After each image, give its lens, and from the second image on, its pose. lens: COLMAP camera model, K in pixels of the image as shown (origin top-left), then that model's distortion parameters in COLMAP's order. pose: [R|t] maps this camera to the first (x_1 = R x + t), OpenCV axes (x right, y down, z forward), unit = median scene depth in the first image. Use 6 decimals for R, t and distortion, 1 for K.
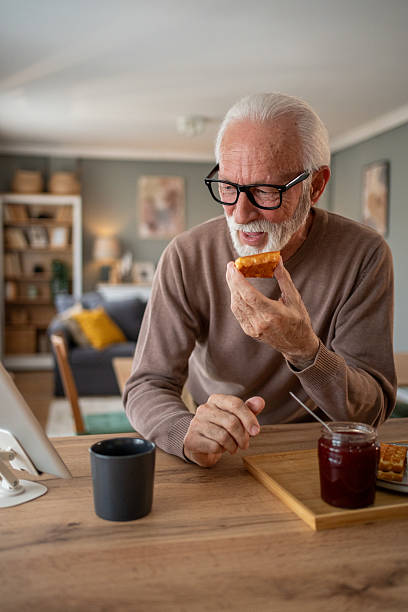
lens RADIAL K [[632.3, 0, 204.0], [0, 632.3, 306.0], [0, 0, 1]] dist [-0.005907, 0.008773]
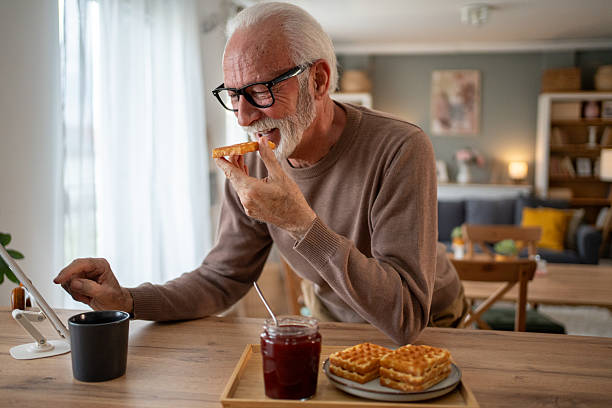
lens RADIAL K [[652.7, 0, 306.0], [0, 652.7, 204.0], [0, 0, 1]] dist [0.018147, 0.032820]
pose [[0.931195, 0.032522, -0.363068, 0.104143], [-0.033297, 0.999437, 0.004125, -0.000318], [0.362998, 0.008248, 0.931754, 0.003871]]
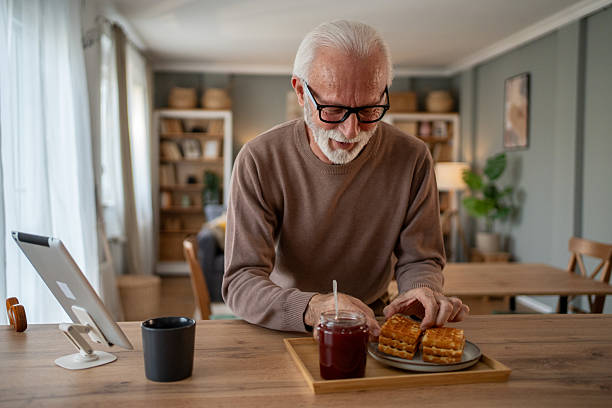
lens RADIAL K [[632.3, 0, 306.0], [0, 632.3, 204.0], [0, 0, 1]] dist [-0.005907, 0.008773]
pose [[0.994660, 0.006001, -0.103031, 0.042557], [-0.008147, 0.999758, -0.020418, 0.002123], [0.102883, 0.021148, 0.994469, -0.033363]]
